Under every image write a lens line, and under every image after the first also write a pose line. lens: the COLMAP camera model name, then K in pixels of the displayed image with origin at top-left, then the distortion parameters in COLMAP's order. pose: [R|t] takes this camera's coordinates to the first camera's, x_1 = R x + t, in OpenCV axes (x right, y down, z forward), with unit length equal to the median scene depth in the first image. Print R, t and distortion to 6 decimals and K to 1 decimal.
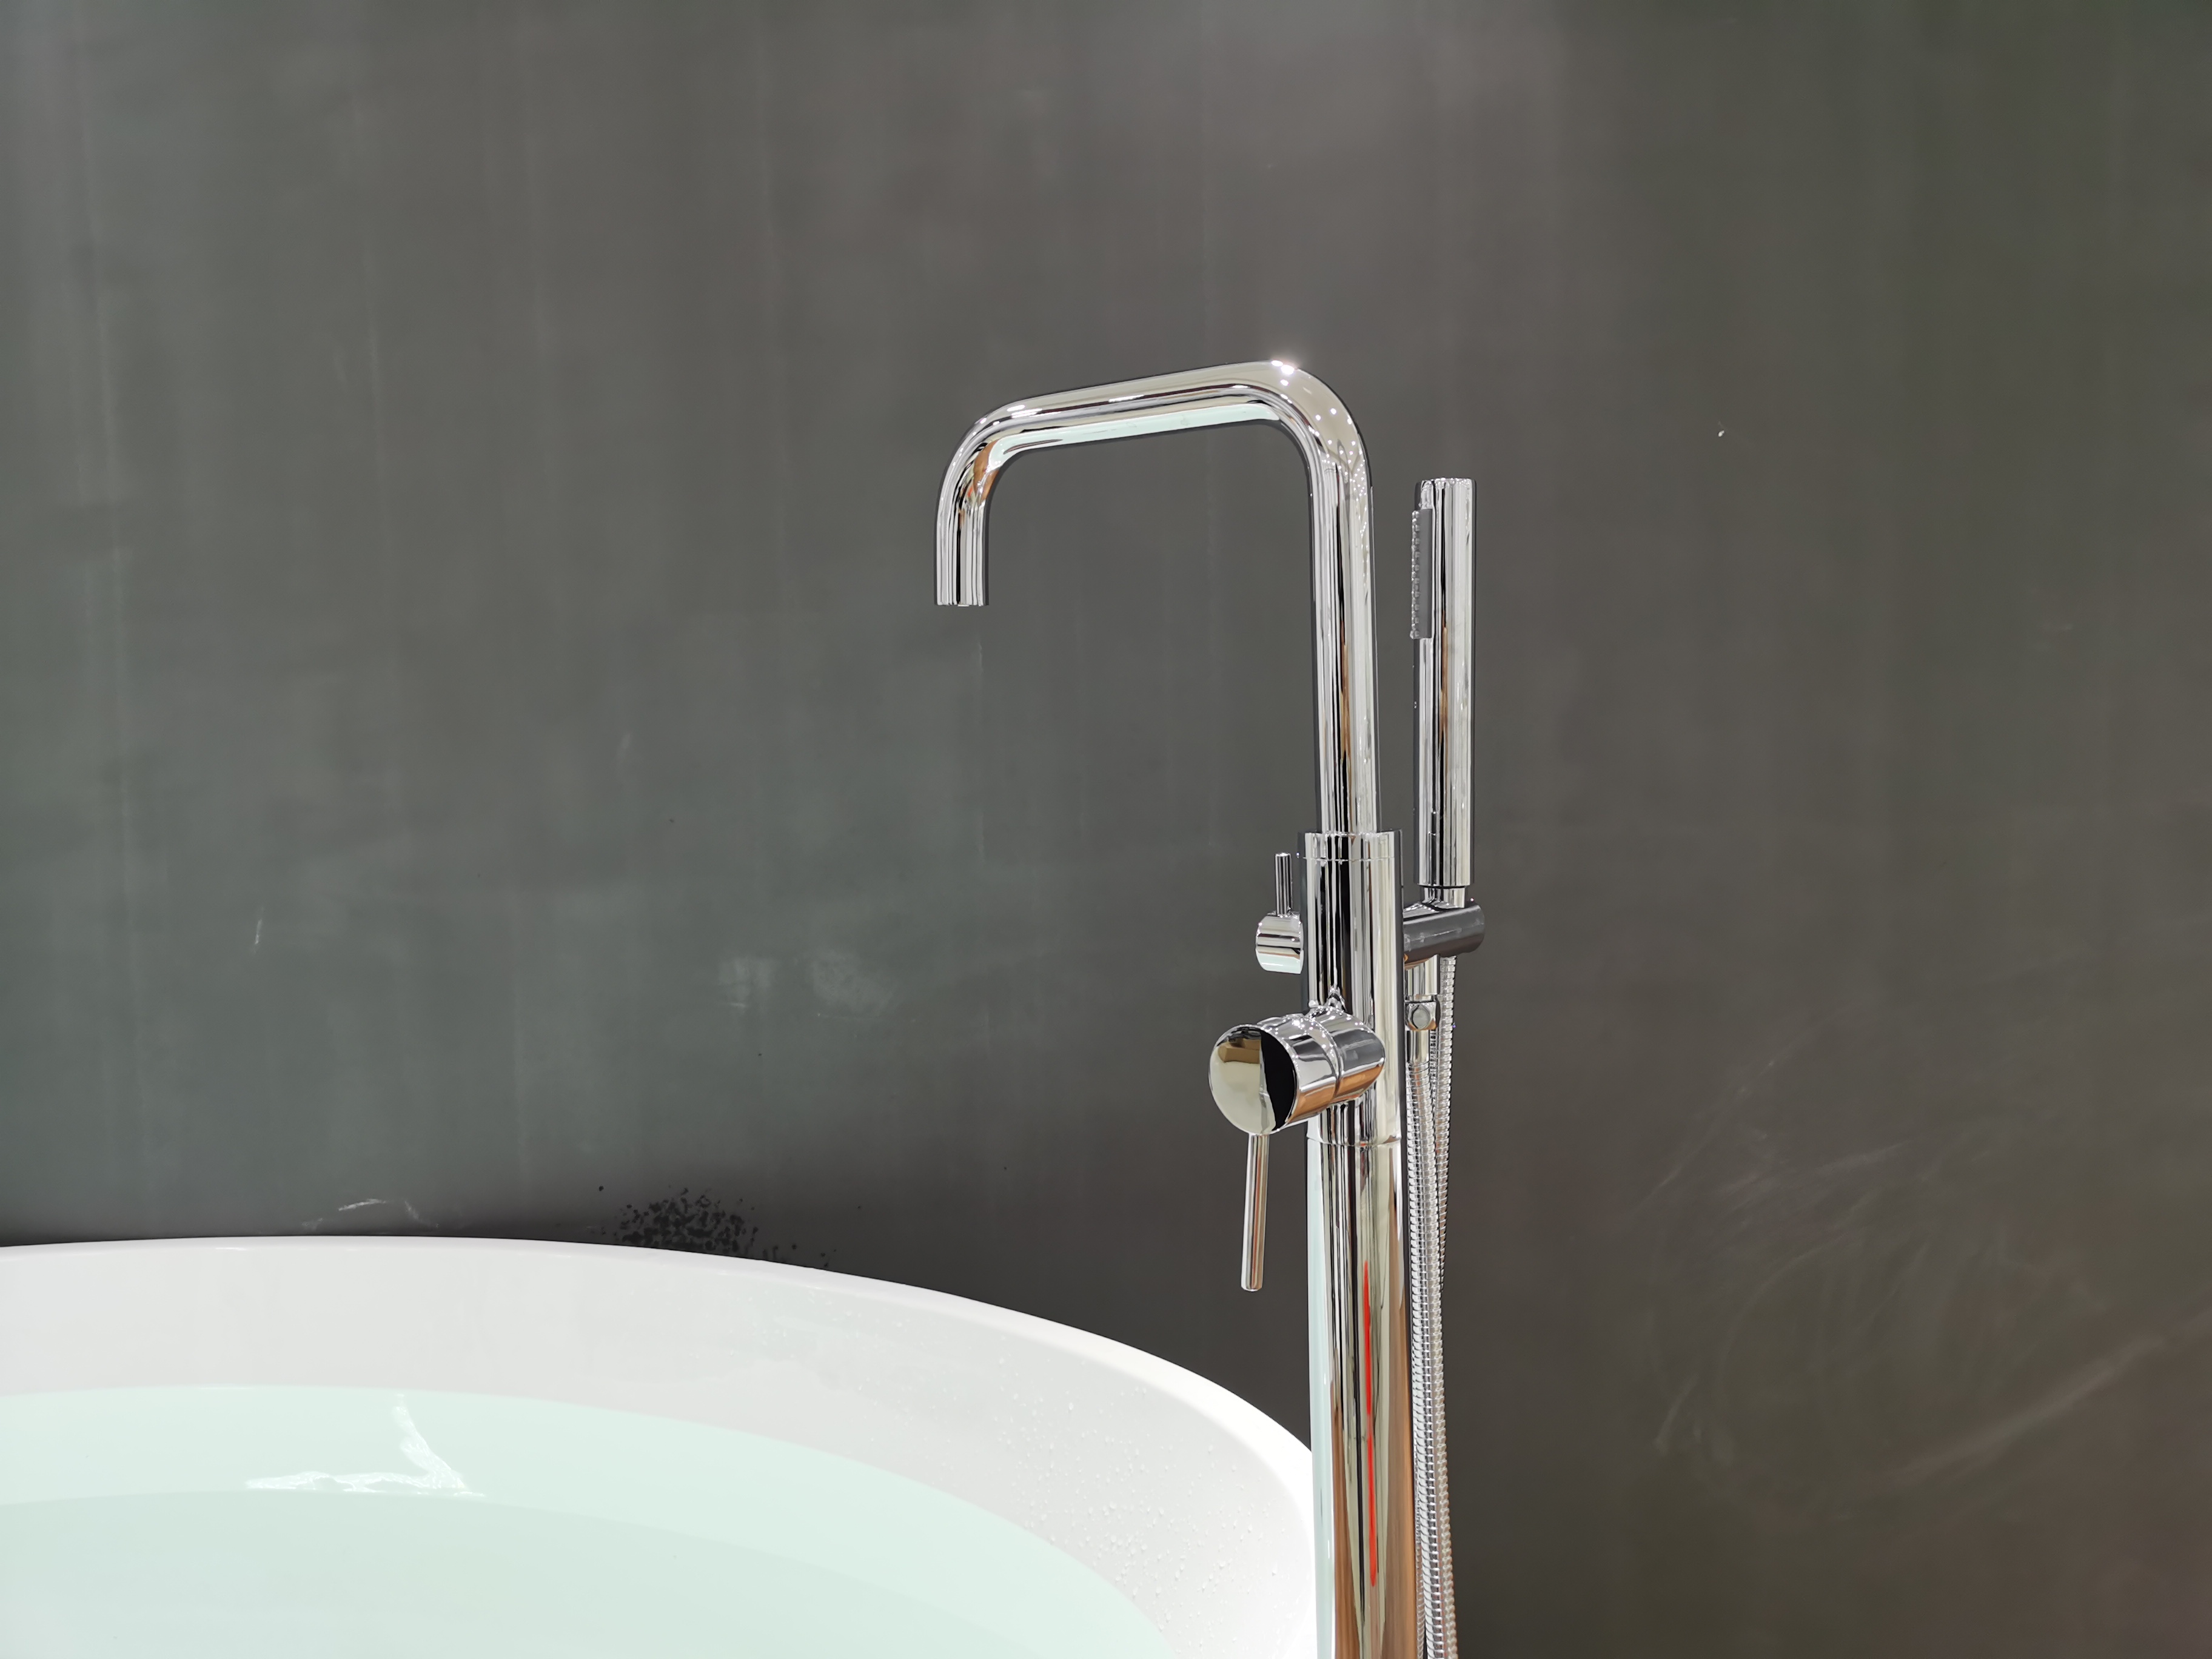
lens RADIAL K [[1710.5, 0, 1106.0], [0, 1710.5, 829.5], [0, 0, 1]] dist [0.076627, -0.102612]
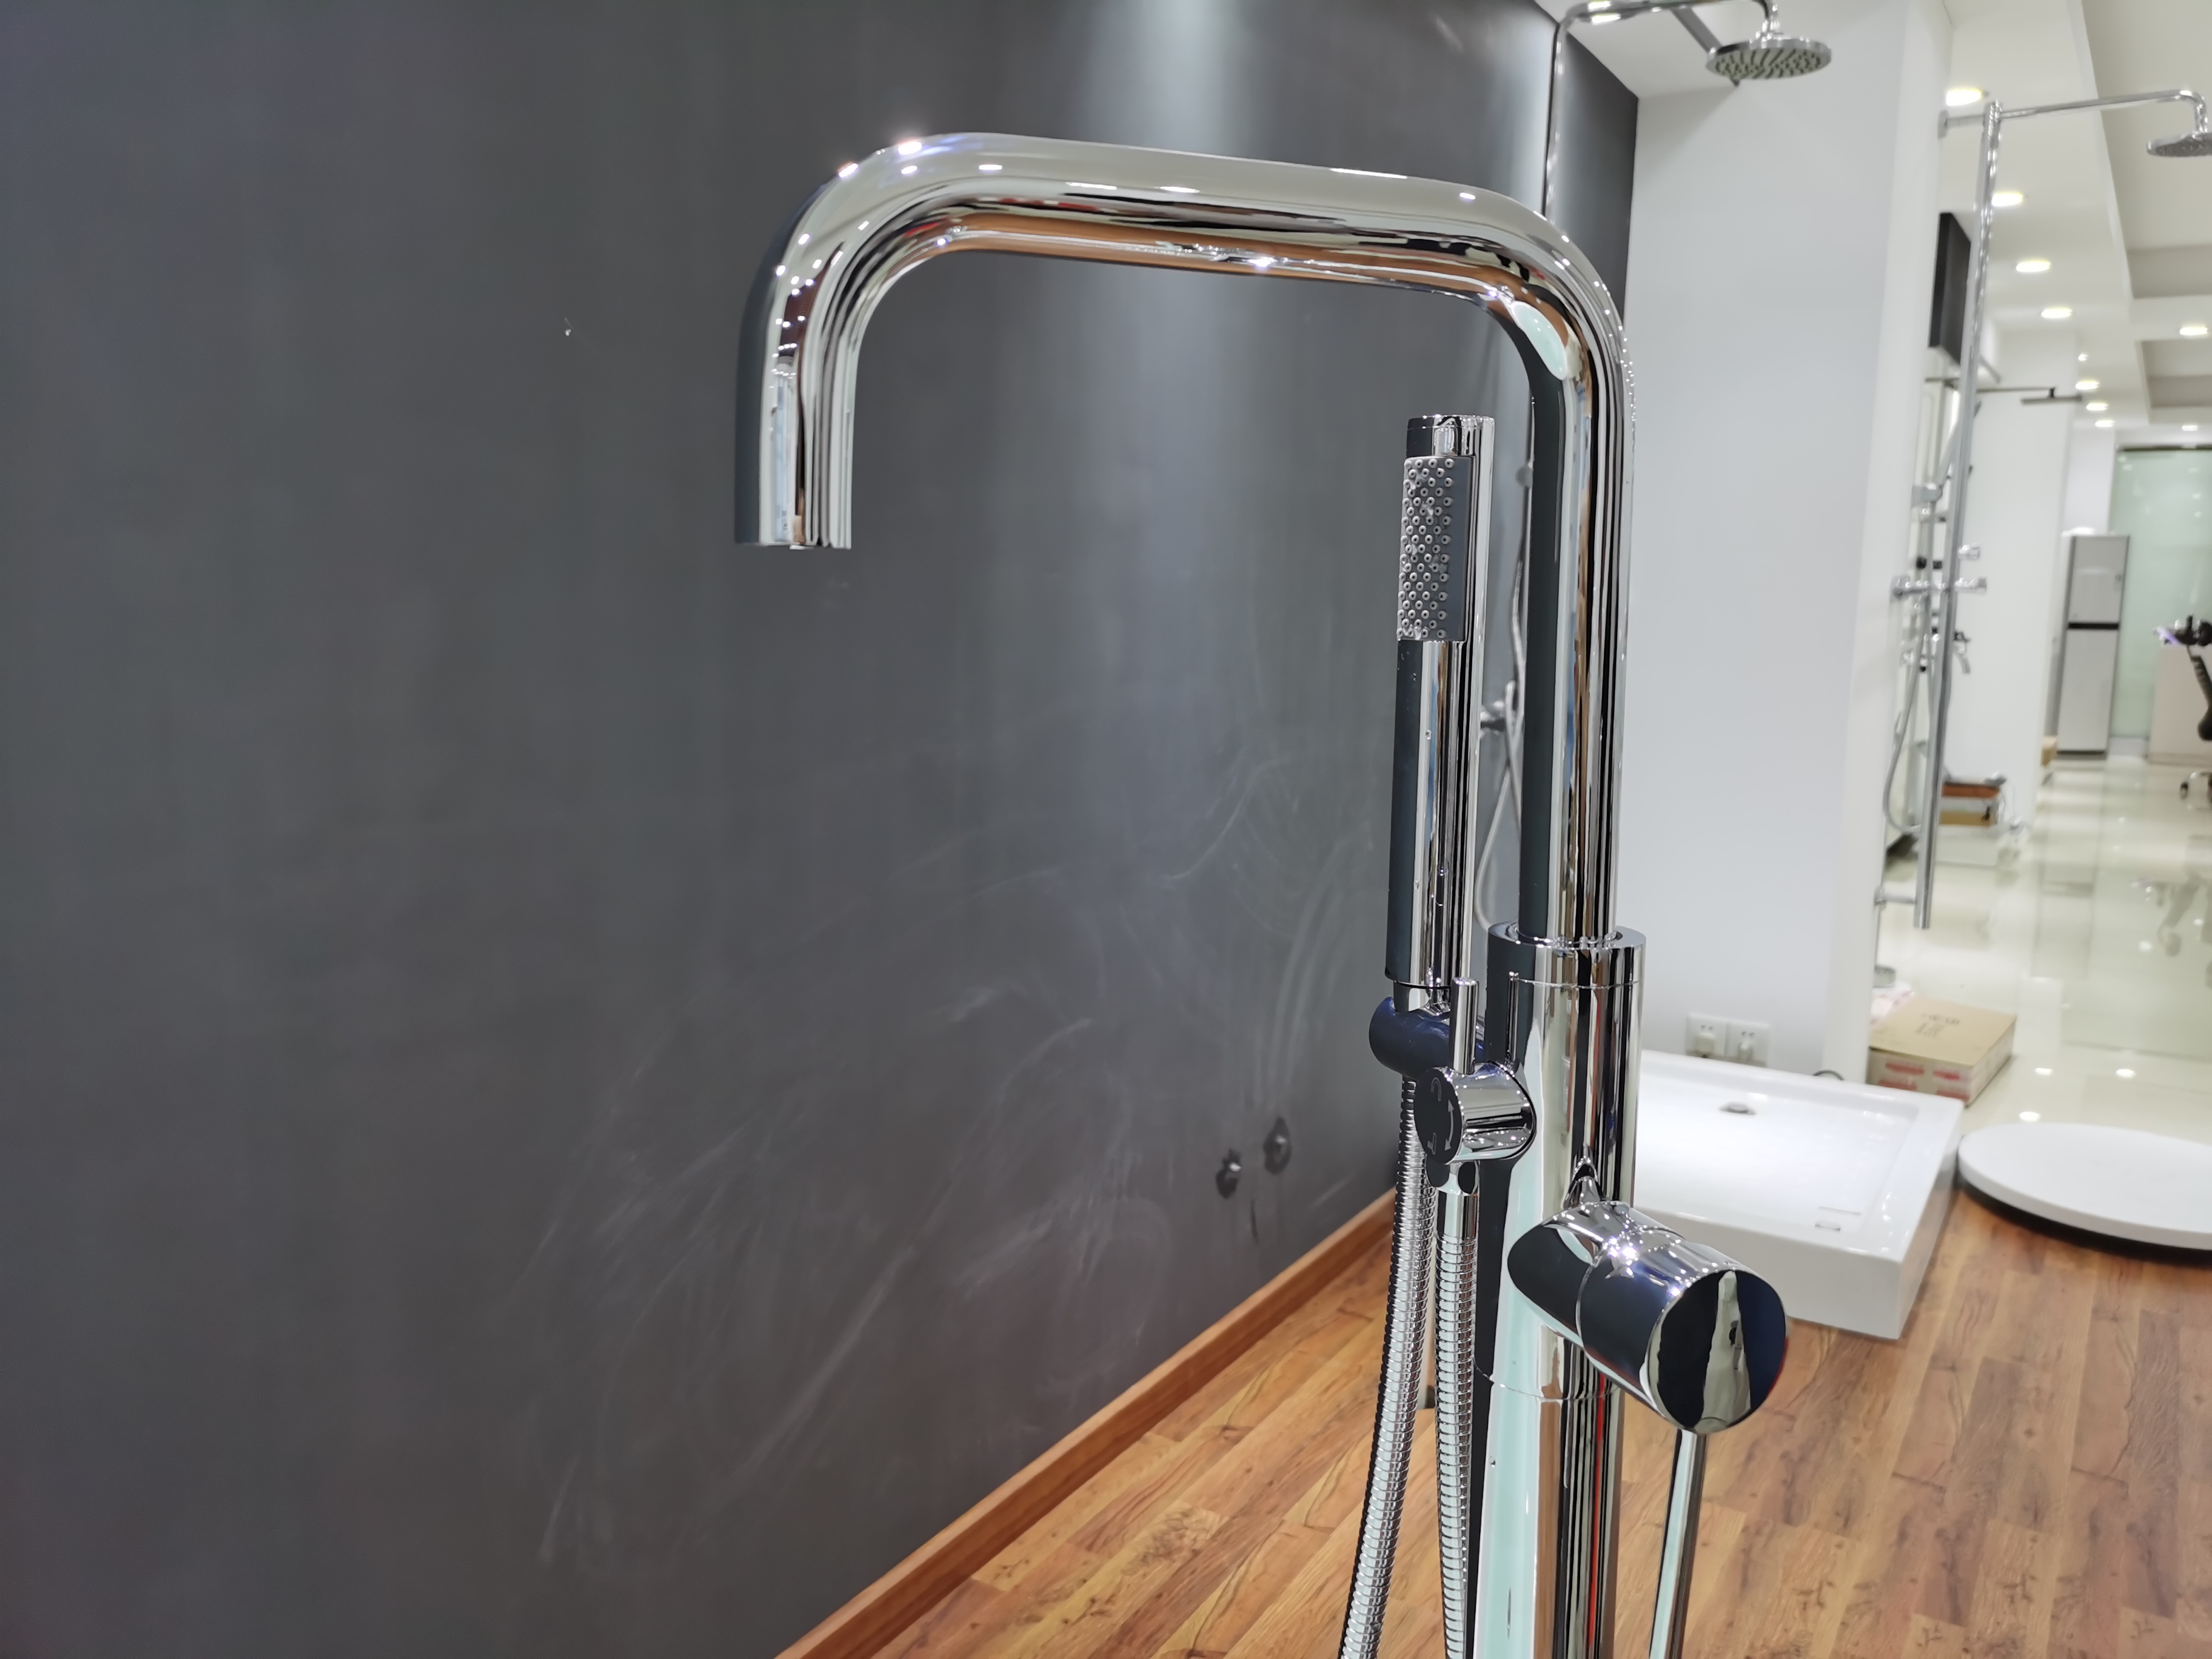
lens RADIAL K [[1710.5, 0, 1106.0], [0, 1710.5, 829.5], [0, 0, 1]] dist [0.076627, -0.102612]
pose [[0.509793, -0.089408, 0.855639, -0.244149], [0.045444, 0.995995, 0.076998, -0.046880], [-0.859096, -0.000369, 0.511814, 0.374080]]
